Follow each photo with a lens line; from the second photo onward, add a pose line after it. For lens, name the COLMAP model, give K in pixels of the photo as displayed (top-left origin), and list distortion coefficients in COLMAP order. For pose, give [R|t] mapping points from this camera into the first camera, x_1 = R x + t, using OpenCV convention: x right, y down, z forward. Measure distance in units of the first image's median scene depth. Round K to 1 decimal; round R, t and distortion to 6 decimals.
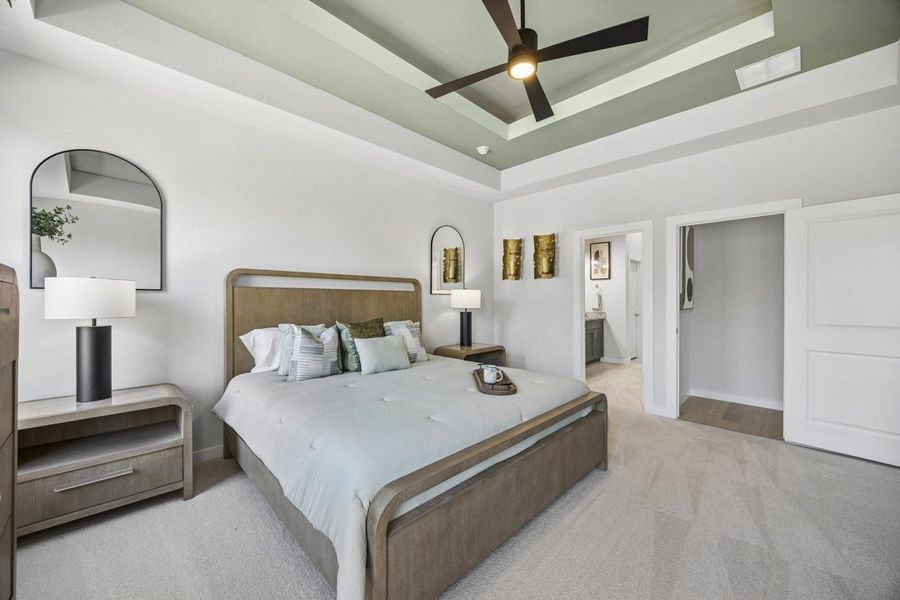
lens RADIAL K [[341.4, 0, 447.7], [0, 341.4, 299.4], [0, 0, 1]] dist [0.000616, 0.000360]
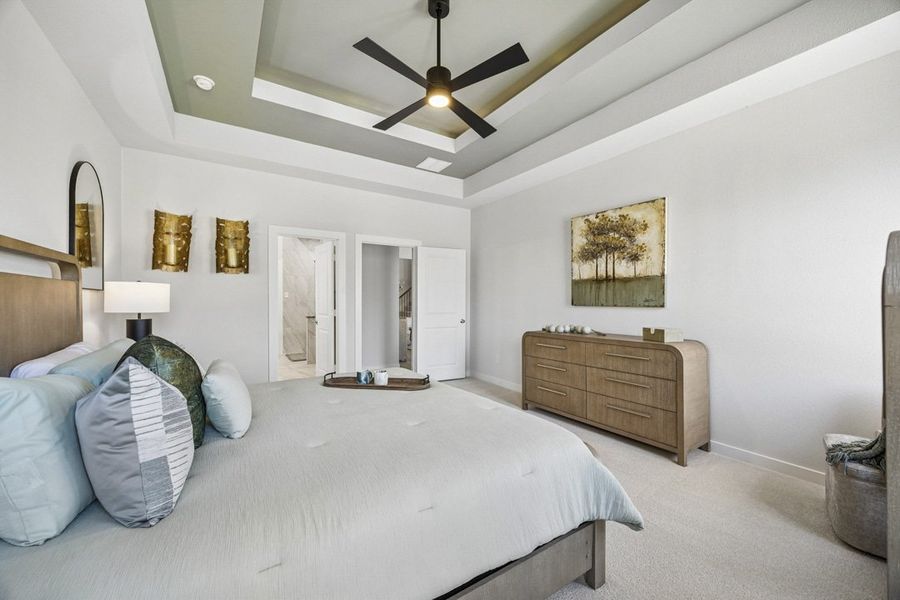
lens RADIAL K [[341.4, 0, 447.7], [0, 341.4, 299.4], [0, 0, 1]] dist [0.000616, 0.000360]
pose [[0.193831, 0.006076, 0.981016, -0.400943], [0.003584, 0.999970, -0.006901, 0.007666], [-0.981028, 0.004853, 0.193803, 0.325703]]
